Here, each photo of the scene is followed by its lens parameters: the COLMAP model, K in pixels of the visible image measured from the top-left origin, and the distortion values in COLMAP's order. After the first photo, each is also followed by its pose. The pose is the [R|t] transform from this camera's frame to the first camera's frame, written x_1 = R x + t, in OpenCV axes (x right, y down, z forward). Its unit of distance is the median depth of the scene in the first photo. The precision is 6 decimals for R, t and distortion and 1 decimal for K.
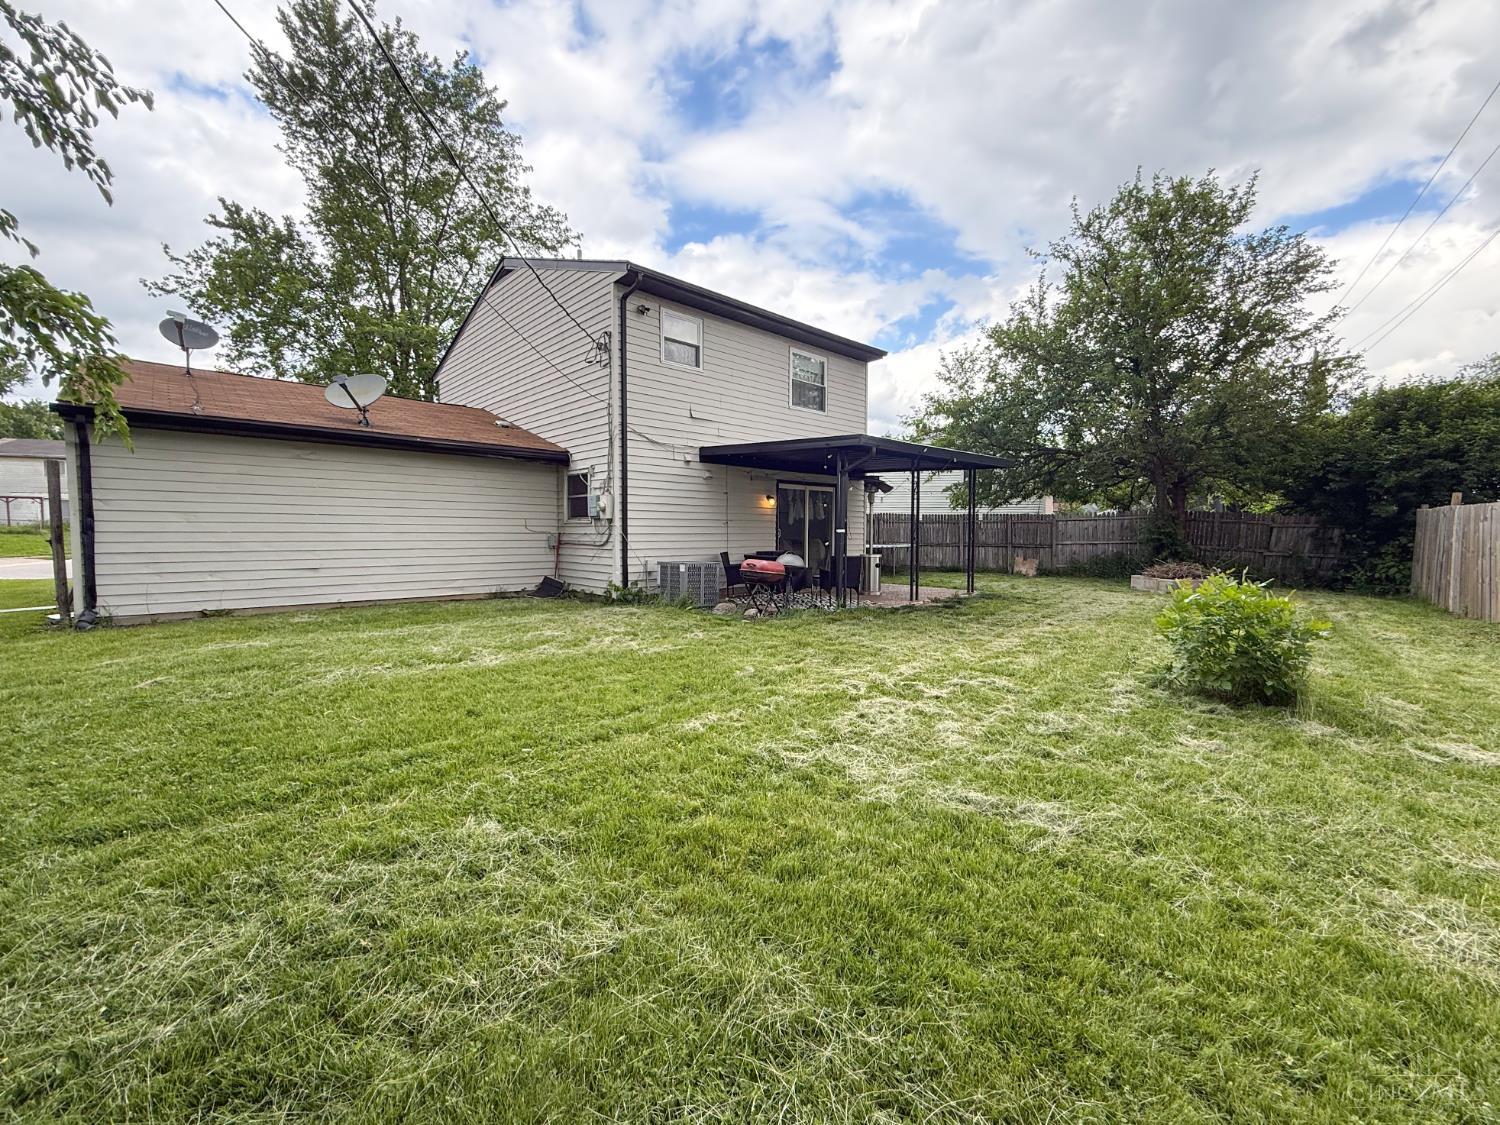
lens RADIAL K [[611.7, 0, 761.5], [0, 611.7, 565.3], [0, 0, 1]] dist [0.001058, -0.000220]
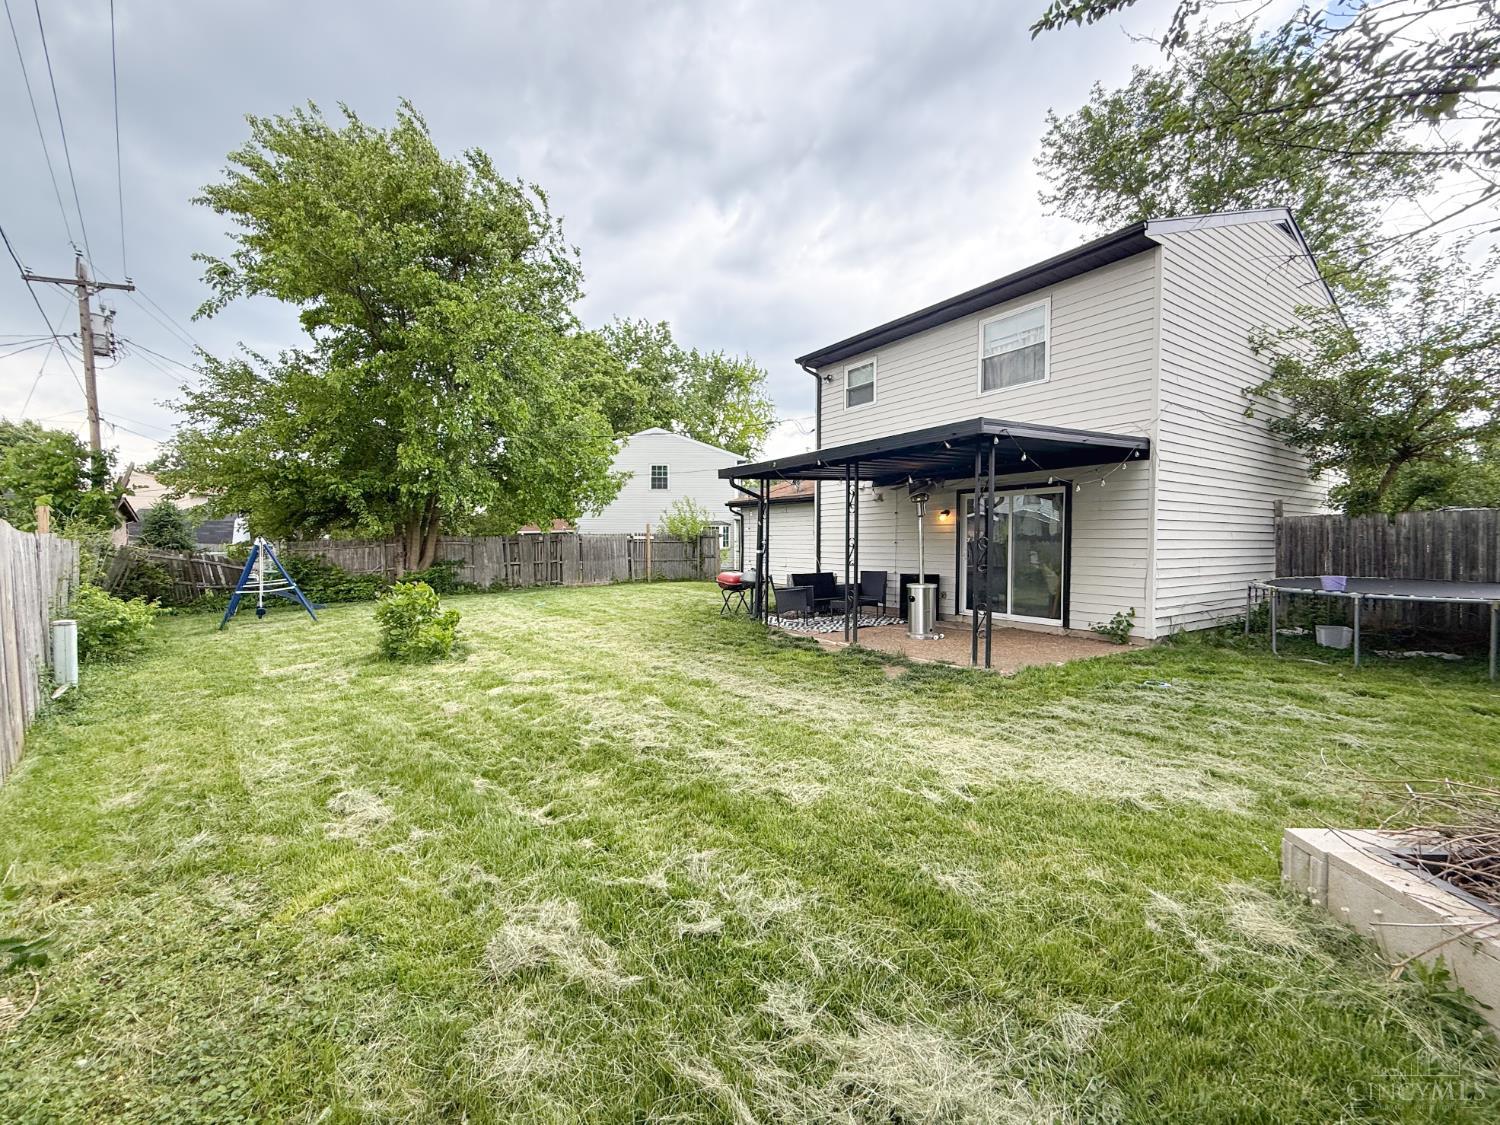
lens RADIAL K [[611.7, 0, 761.5], [0, 611.7, 565.3], [0, 0, 1]] dist [0.001058, -0.000220]
pose [[-0.170601, 0.039333, -0.984555, 1.026963], [-0.051575, 0.997477, 0.048786, -0.074962], [0.983990, 0.059102, -0.168141, 1.013952]]
